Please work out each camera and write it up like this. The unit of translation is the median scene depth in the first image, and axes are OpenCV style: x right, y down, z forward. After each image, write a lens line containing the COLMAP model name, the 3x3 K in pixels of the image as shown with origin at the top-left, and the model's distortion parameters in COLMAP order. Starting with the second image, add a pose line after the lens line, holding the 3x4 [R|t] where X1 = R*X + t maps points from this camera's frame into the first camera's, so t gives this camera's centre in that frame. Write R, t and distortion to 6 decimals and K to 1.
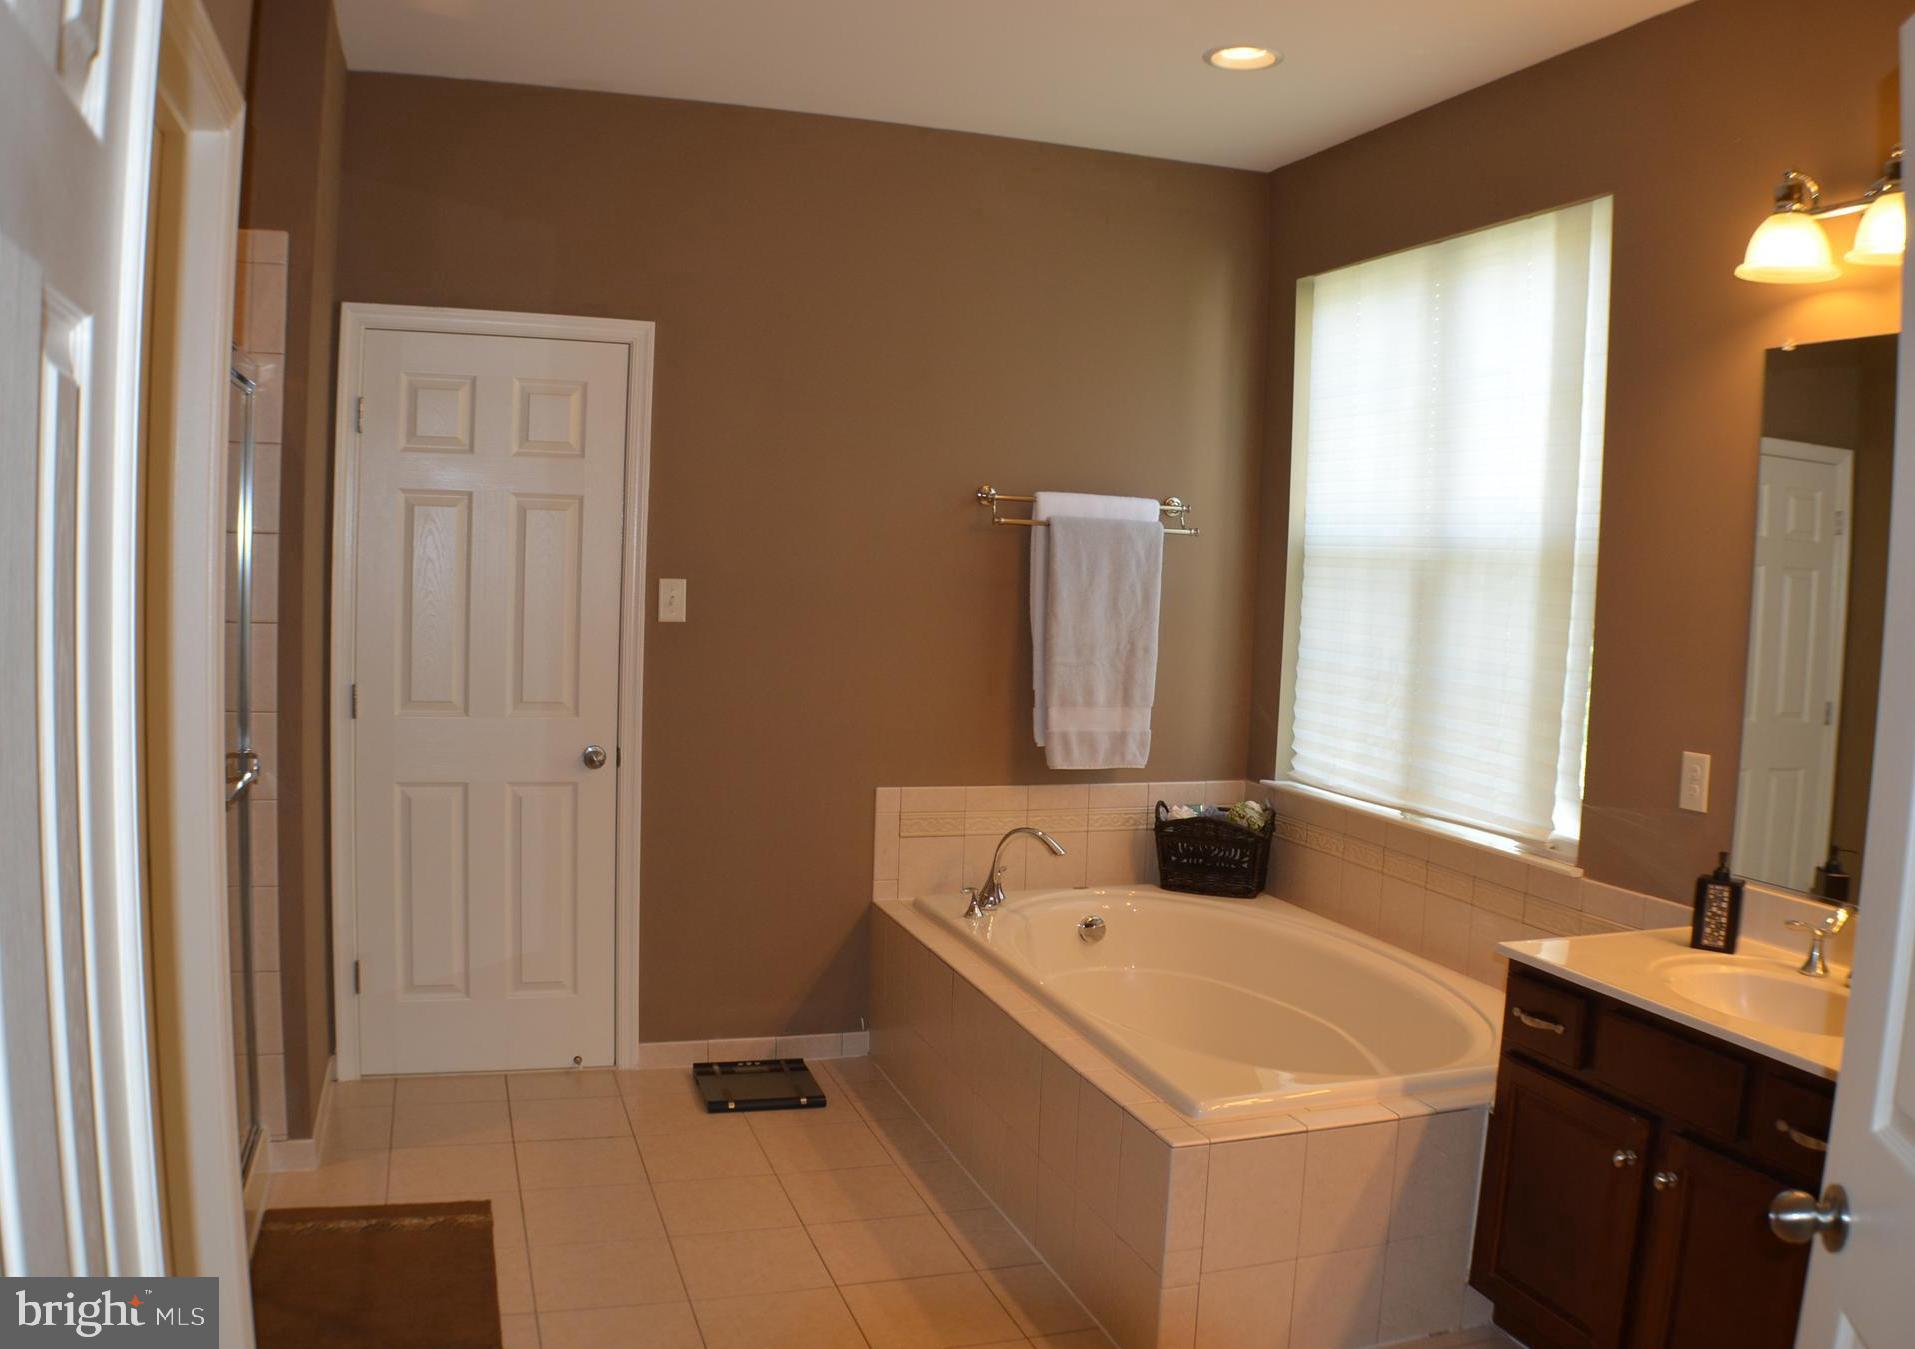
lens RADIAL K [[1606.5, 0, 957.5], [0, 1606.5, 674.5], [0, 0, 1]] dist [-0.165260, 0.000379]
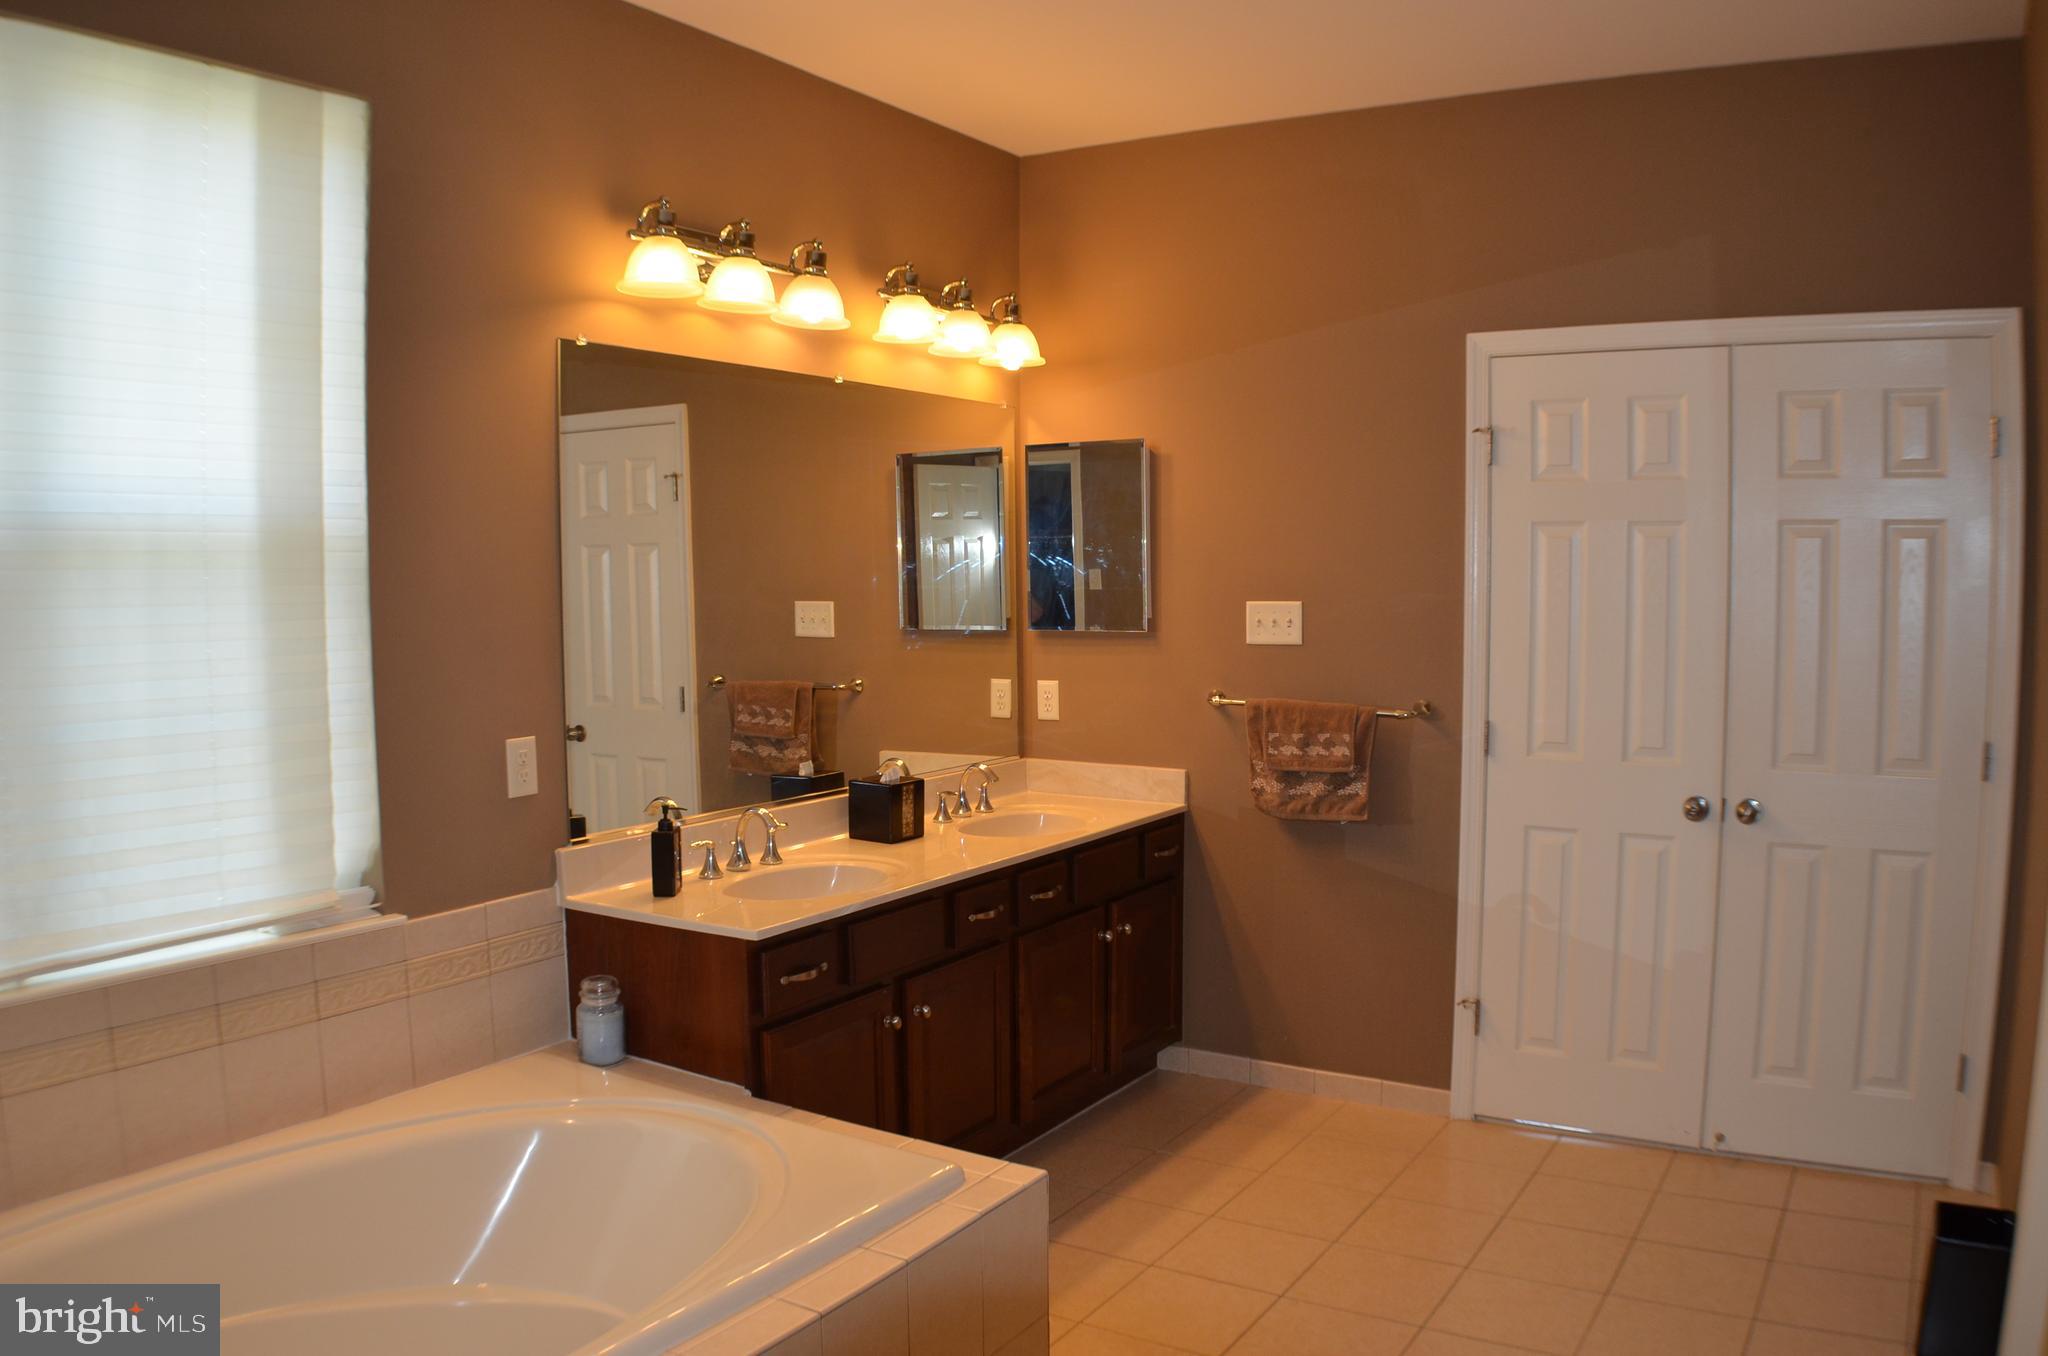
lens RADIAL K [[1608.0, 0, 1024.0], [0, 1608.0, 678.0], [0, 0, 1]] dist [-0.166870, 0.006438]
pose [[-0.654010, -0.090201, 0.751089, -0.460745], [0.030249, 0.988954, 0.145107, -0.117346], [-0.755881, 0.117621, -0.644057, 1.333744]]
